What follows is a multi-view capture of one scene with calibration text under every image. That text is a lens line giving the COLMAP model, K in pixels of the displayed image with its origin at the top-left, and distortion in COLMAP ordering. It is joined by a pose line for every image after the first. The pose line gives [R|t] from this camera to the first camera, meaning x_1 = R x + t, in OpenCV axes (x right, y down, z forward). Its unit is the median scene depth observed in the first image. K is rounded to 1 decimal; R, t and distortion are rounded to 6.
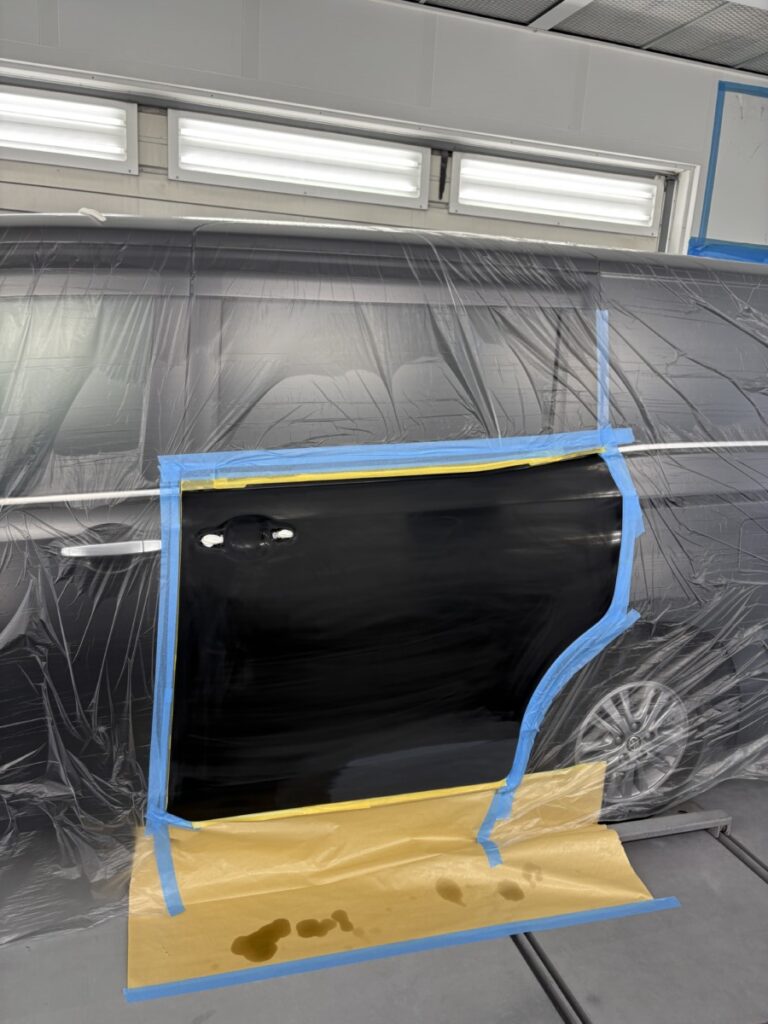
lens RADIAL K [[782.1, 0, 381.4], [0, 782.1, 515.6], [0, 0, 1]] dist [0.039933, -0.049136]
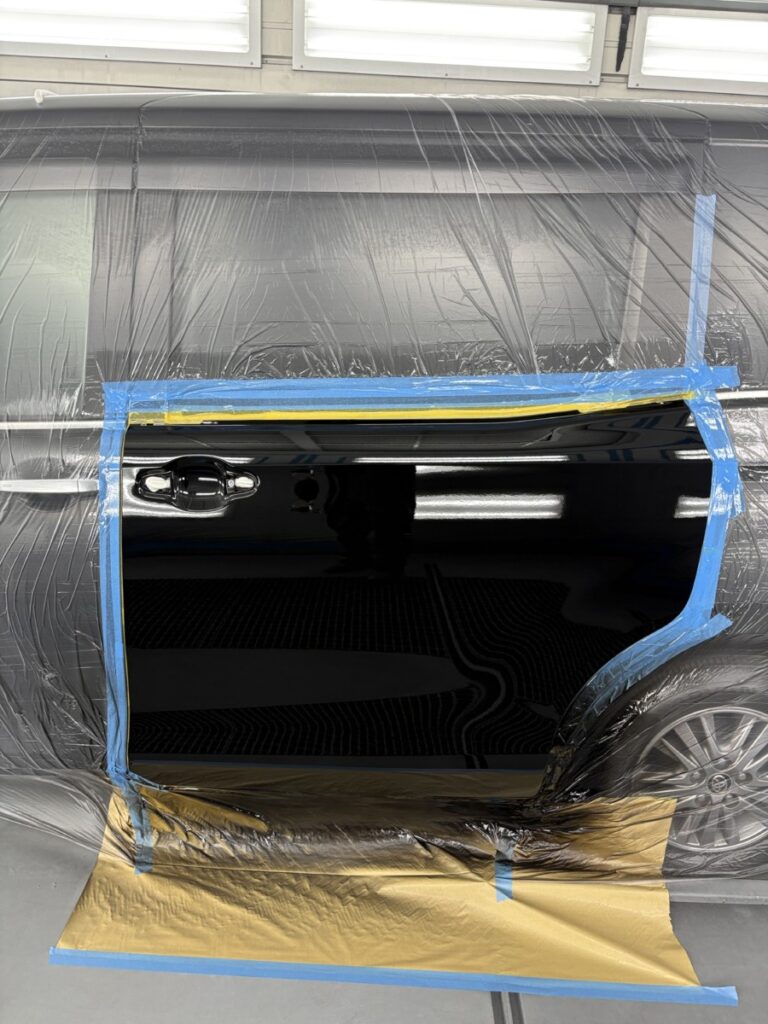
lens RADIAL K [[782.1, 0, 390.5], [0, 782.1, 512.4], [0, 0, 1]] dist [0.039933, -0.049136]
pose [[0.950973, 0.086833, -0.296833, 0.245873], [-0.058673, 0.993000, 0.102510, -0.034899], [0.303656, -0.080068, 0.949411, 0.218919]]
